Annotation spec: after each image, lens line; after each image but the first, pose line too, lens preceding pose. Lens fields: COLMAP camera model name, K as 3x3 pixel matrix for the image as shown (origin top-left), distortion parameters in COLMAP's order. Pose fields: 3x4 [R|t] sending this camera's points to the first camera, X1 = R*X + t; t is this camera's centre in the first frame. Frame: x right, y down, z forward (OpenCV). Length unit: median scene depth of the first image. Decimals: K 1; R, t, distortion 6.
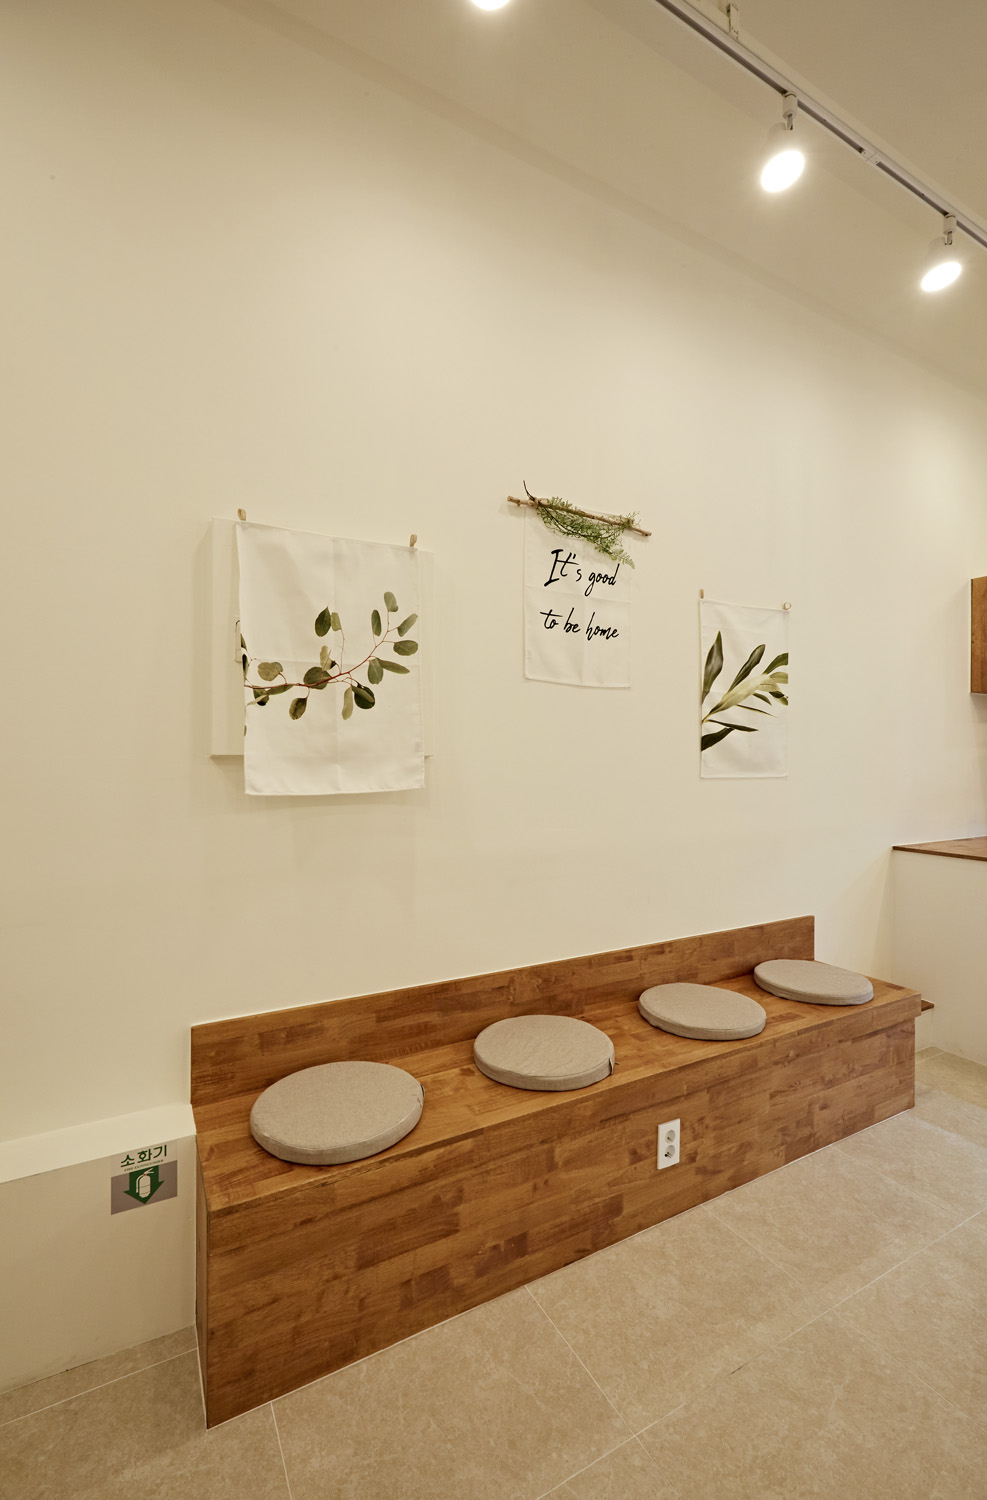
lens RADIAL K [[650.3, 0, 490.5], [0, 650.3, 753.6], [0, 0, 1]] dist [-0.003276, -0.000021]
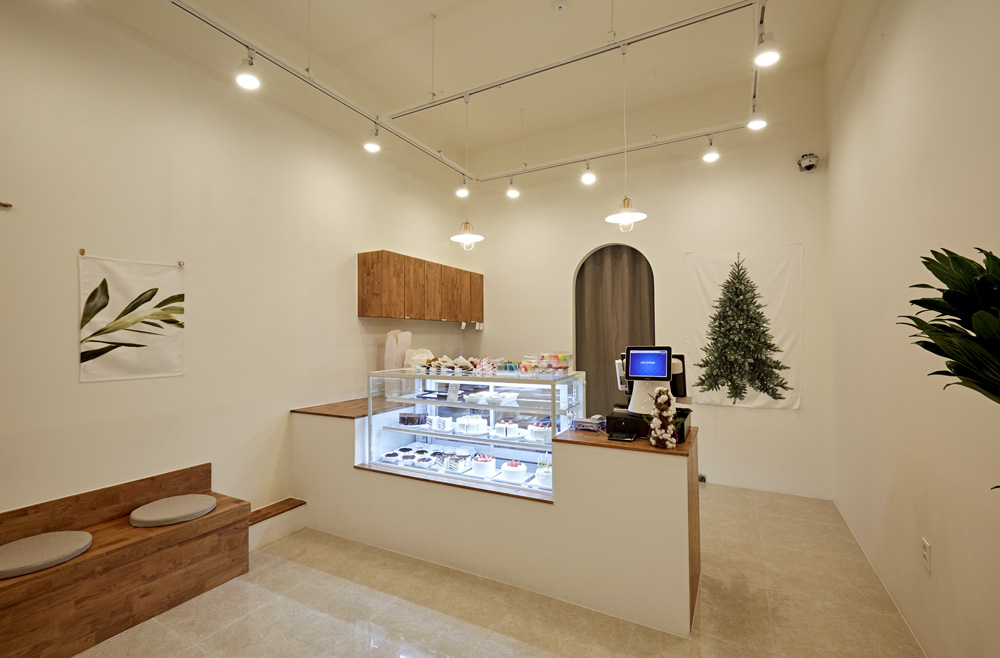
lens RADIAL K [[433.5, 0, 503.8], [0, 433.5, 329.1], [0, 0, 1]] dist [-0.003276, -0.000021]
pose [[0.838099, -0.001266, 0.545516, 0.633727], [0.011484, 0.999817, -0.015324, -0.057000], [-0.545397, 0.019108, 0.837960, -0.316065]]
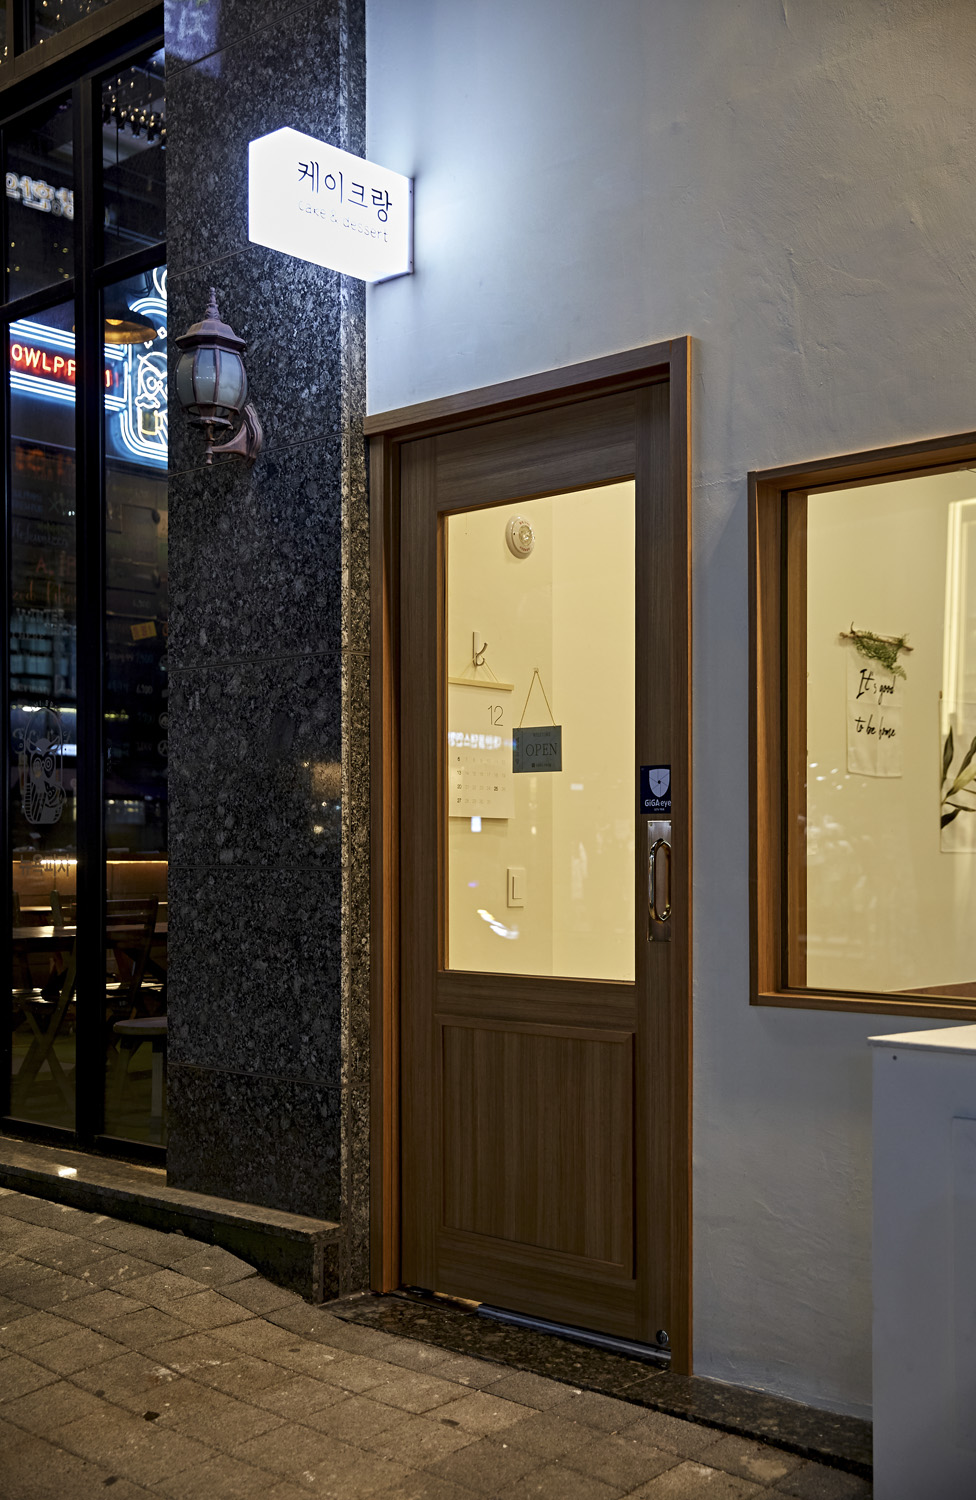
lens RADIAL K [[1699.3, 0, 487.6], [0, 1699.3, 808.7], [0, 0, 1]] dist [0.058009, 0.000000]
pose [[0.949529, 0.004898, 0.313642, -1.547309], [0.001234, 0.999812, -0.019348, 0.020112], [-0.313678, 0.018758, 0.949344, -1.819274]]
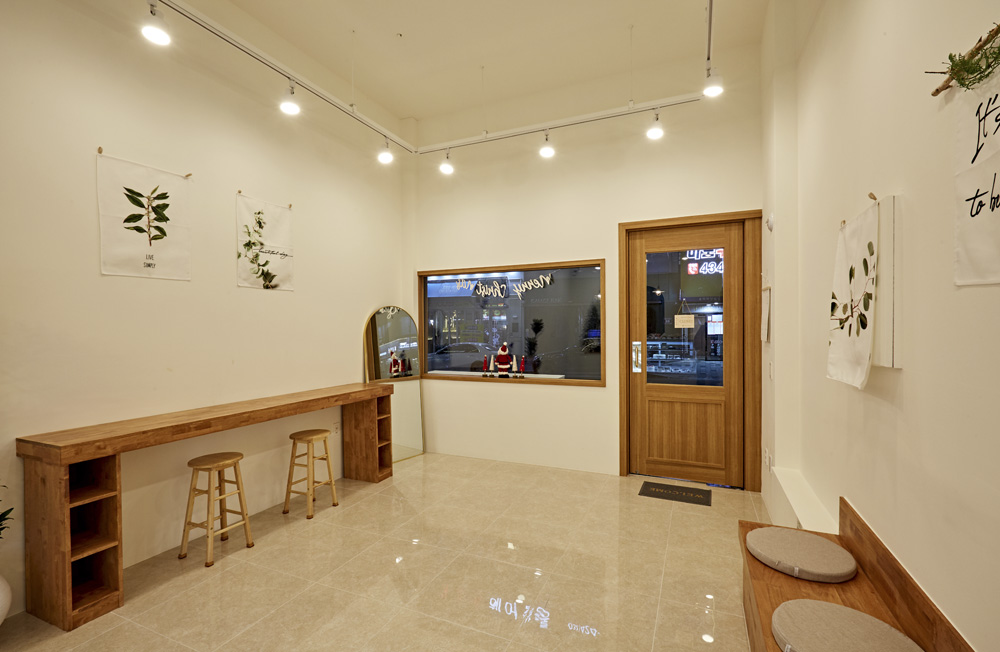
lens RADIAL K [[432.2, 0, 515.6], [0, 432.2, 332.5], [0, 0, 1]] dist [-0.001994, -0.000203]
pose [[-0.781972, 0.006306, -0.623282, 0.782115], [0.000679, 0.999957, 0.009265, -0.055943], [0.623314, 0.006822, -0.781942, 0.997561]]
